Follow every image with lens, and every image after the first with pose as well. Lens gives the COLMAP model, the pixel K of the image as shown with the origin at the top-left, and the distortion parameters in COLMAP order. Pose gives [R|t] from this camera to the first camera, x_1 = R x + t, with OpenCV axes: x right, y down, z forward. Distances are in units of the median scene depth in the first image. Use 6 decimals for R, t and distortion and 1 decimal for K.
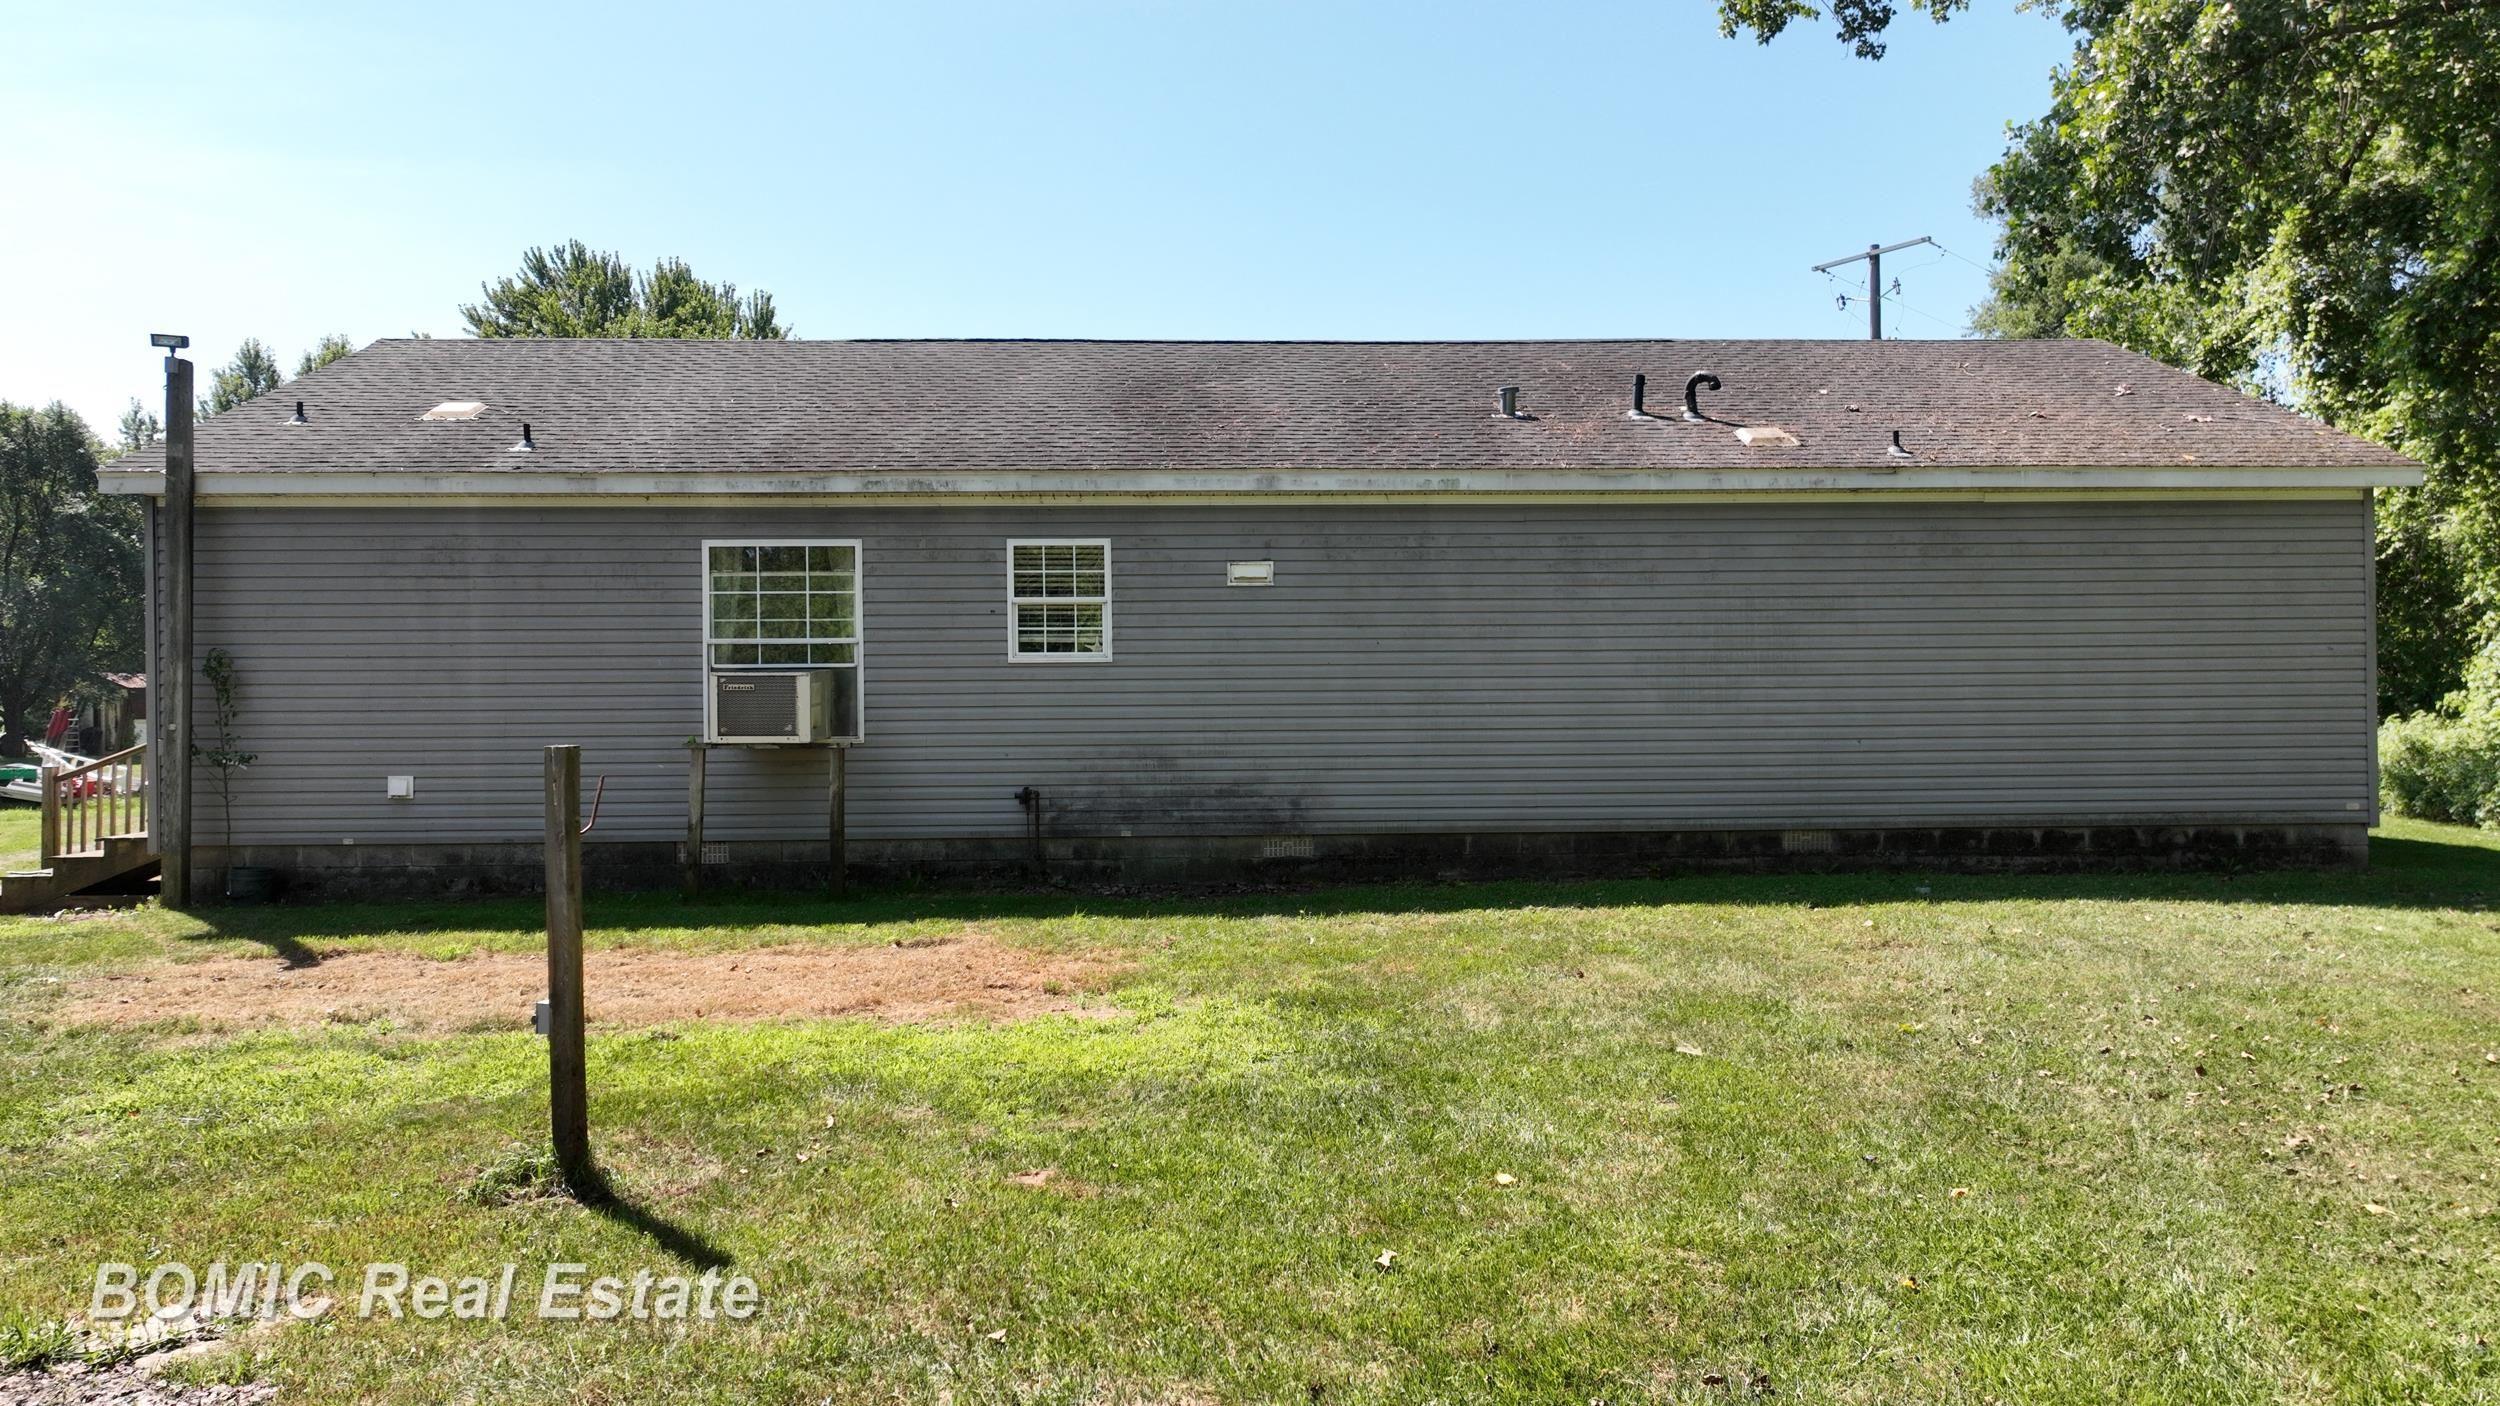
lens RADIAL K [[1759.2, 0, 1250.0], [0, 1759.2, 703.0], [0, 0, 1]] dist [0.000228, 0.018032]
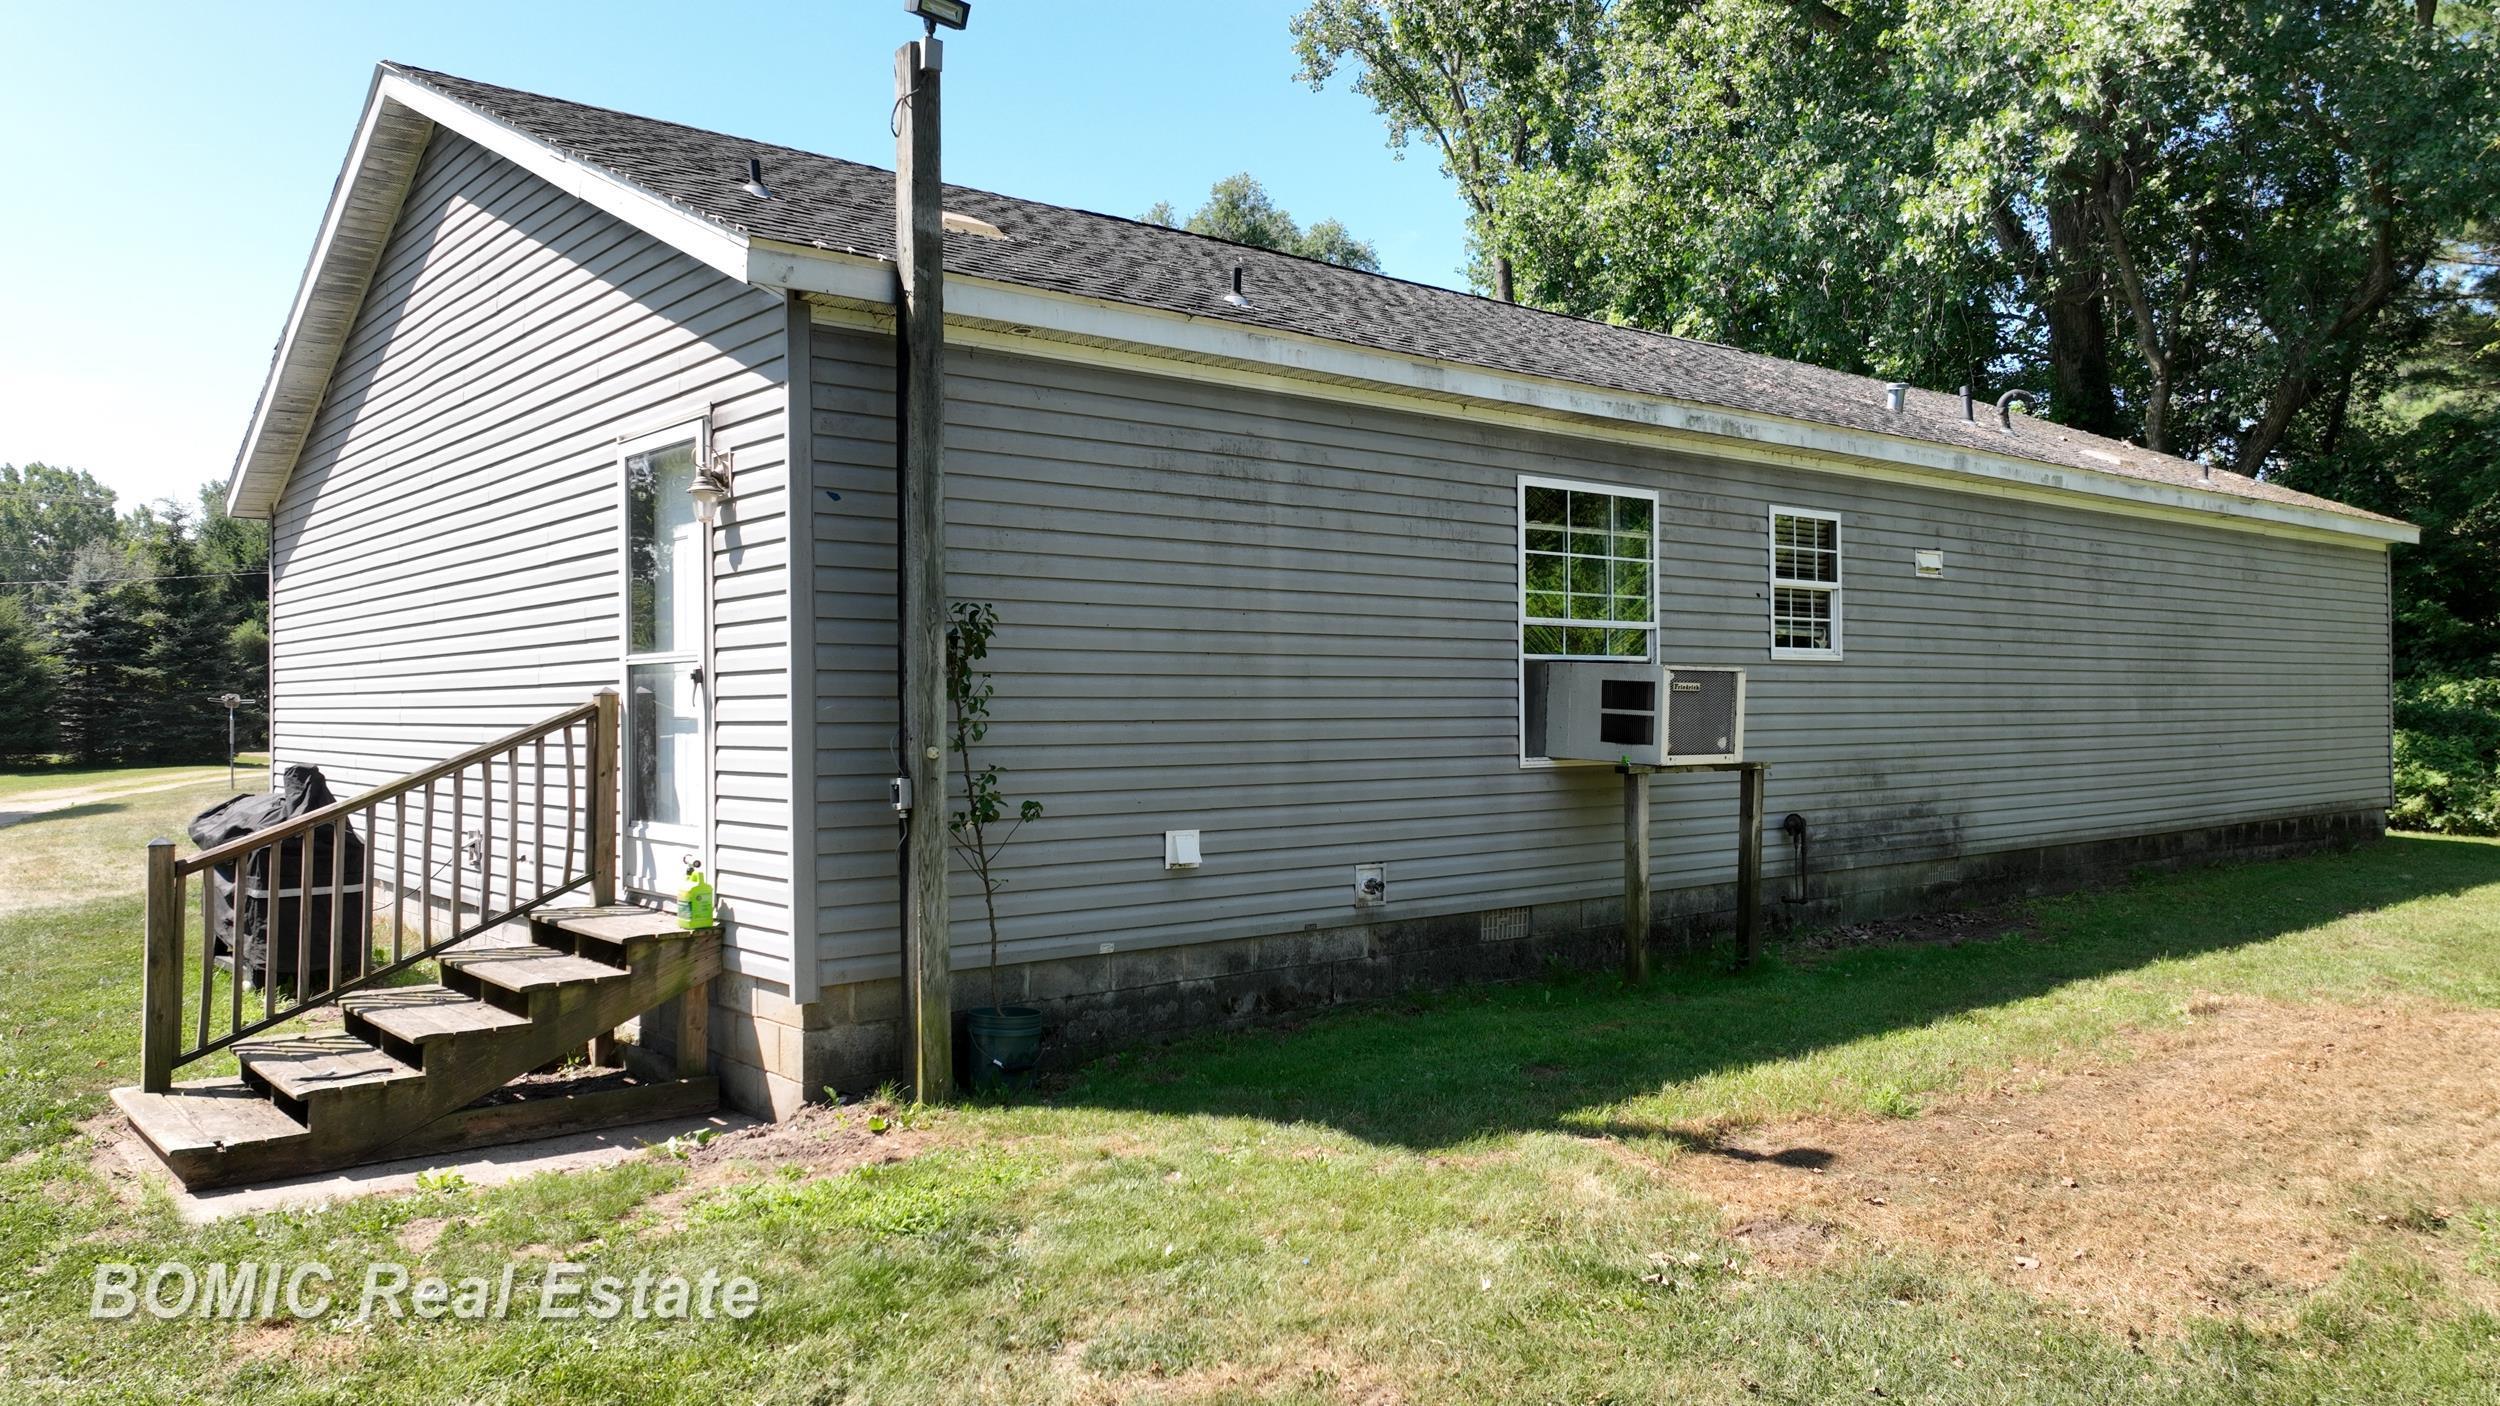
lens RADIAL K [[1759.2, 0, 1250.0], [0, 1759.2, 703.0], [0, 0, 1]] dist [0.000228, 0.018032]
pose [[0.793410, 0.004415, 0.608671, -0.816931], [-0.002146, 0.999988, -0.004455, 0.000921], [-0.608684, 0.002229, 0.793410, 0.510156]]
